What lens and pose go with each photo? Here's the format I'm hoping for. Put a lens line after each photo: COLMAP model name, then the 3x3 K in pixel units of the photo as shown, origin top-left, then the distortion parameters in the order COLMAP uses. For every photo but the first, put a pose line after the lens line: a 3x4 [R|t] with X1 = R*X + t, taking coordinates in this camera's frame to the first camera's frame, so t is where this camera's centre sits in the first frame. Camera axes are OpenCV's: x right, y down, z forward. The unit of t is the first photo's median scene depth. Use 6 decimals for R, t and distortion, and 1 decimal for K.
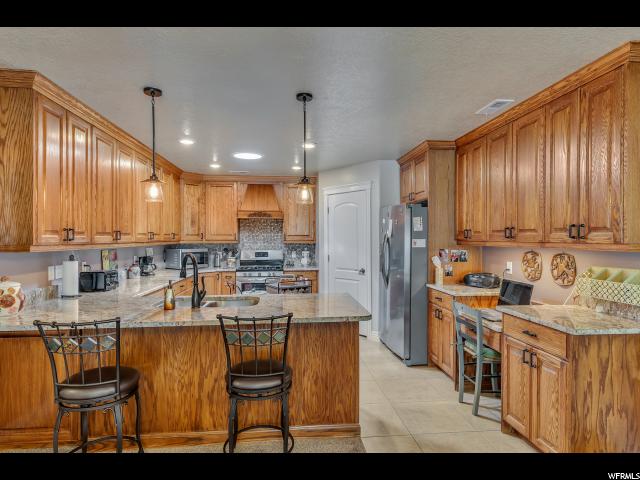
lens RADIAL K [[257.3, 0, 320.0], [0, 257.3, 240.0], [0, 0, 1]] dist [-0.000946, -0.000058]
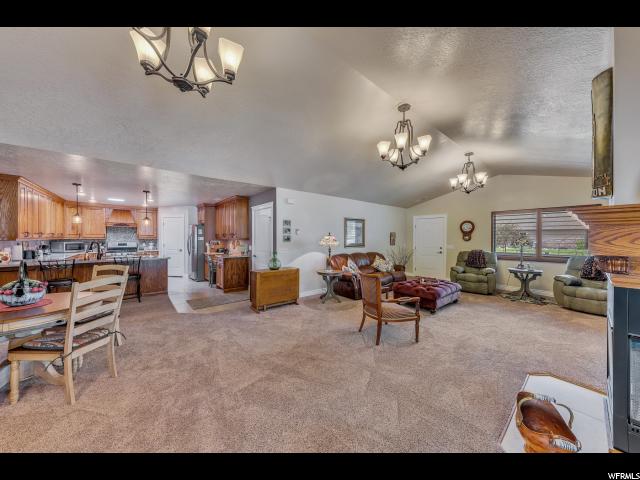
lens RADIAL K [[204.3, 0, 320.0], [0, 204.3, 240.0], [0, 0, 1]] dist [0.000467, -0.000007]
pose [[0.827133, -0.003630, 0.561994, 0.172728], [0.000620, 0.999984, 0.005546, 0.015623], [-0.562006, -0.004239, 0.827123, -1.360759]]
